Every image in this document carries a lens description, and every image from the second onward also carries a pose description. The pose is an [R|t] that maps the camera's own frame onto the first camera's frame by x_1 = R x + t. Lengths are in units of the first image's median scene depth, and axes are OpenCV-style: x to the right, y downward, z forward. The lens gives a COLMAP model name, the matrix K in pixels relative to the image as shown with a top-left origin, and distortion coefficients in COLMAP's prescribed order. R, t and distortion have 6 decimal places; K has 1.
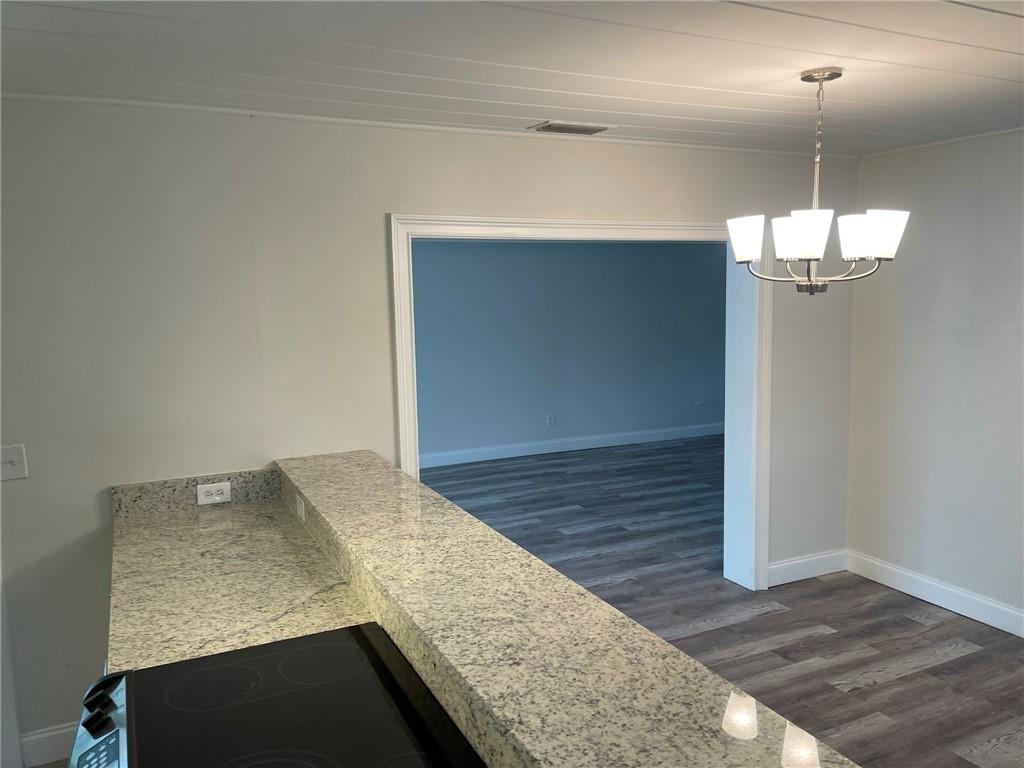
lens RADIAL K [[773.4, 0, 517.5], [0, 773.4, 388.8], [0, 0, 1]] dist [0.086389, -0.110267]
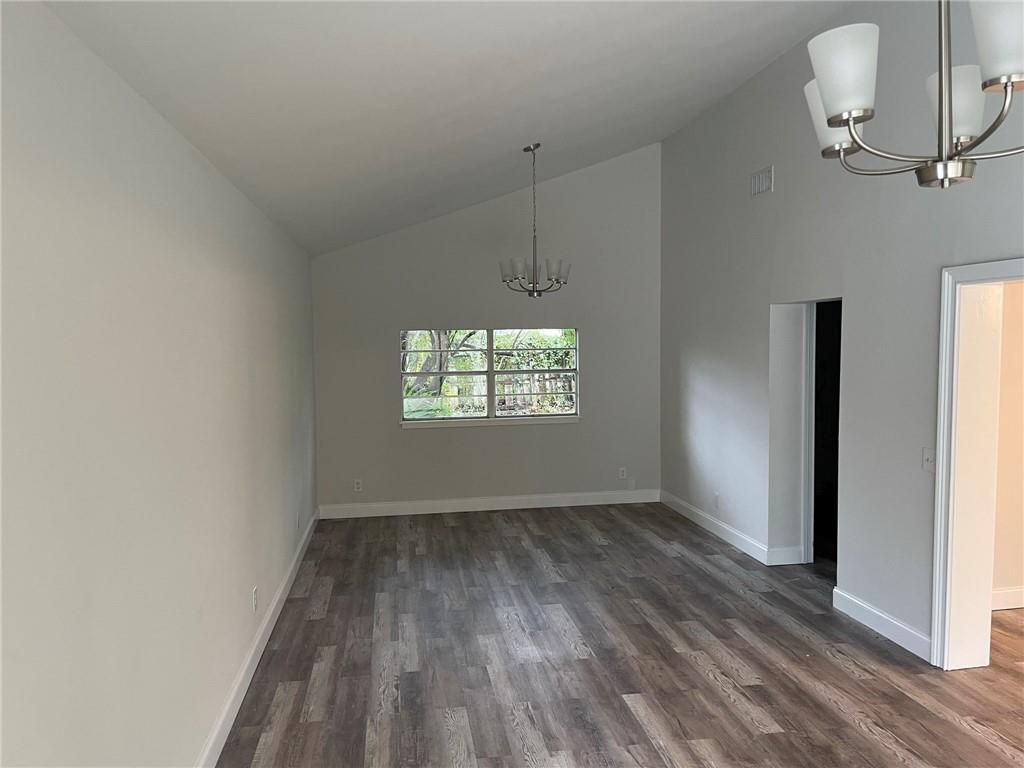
lens RADIAL K [[773.4, 0, 517.5], [0, 773.4, 388.8], [0, 0, 1]] dist [0.086389, -0.110267]
pose [[0.292536, -0.046985, 0.955100, -0.668725], [0.133522, 0.991015, 0.007855, -0.132542], [-0.946887, 0.125229, 0.296181, 1.120058]]
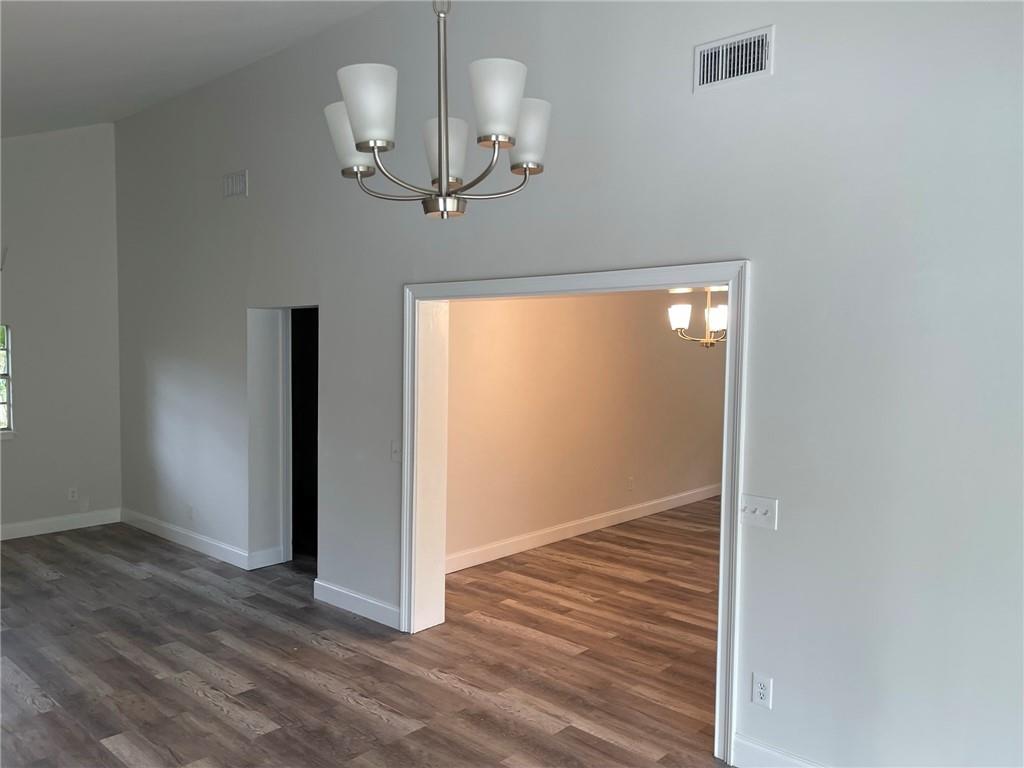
lens RADIAL K [[773.4, 0, 517.5], [0, 773.4, 388.8], [0, 0, 1]] dist [0.086389, -0.110267]
pose [[-0.359519, -0.040690, 0.932250, -0.676314], [0.120521, 0.988656, 0.089631, -0.135268], [-0.925322, 0.144580, -0.350537, 1.147272]]
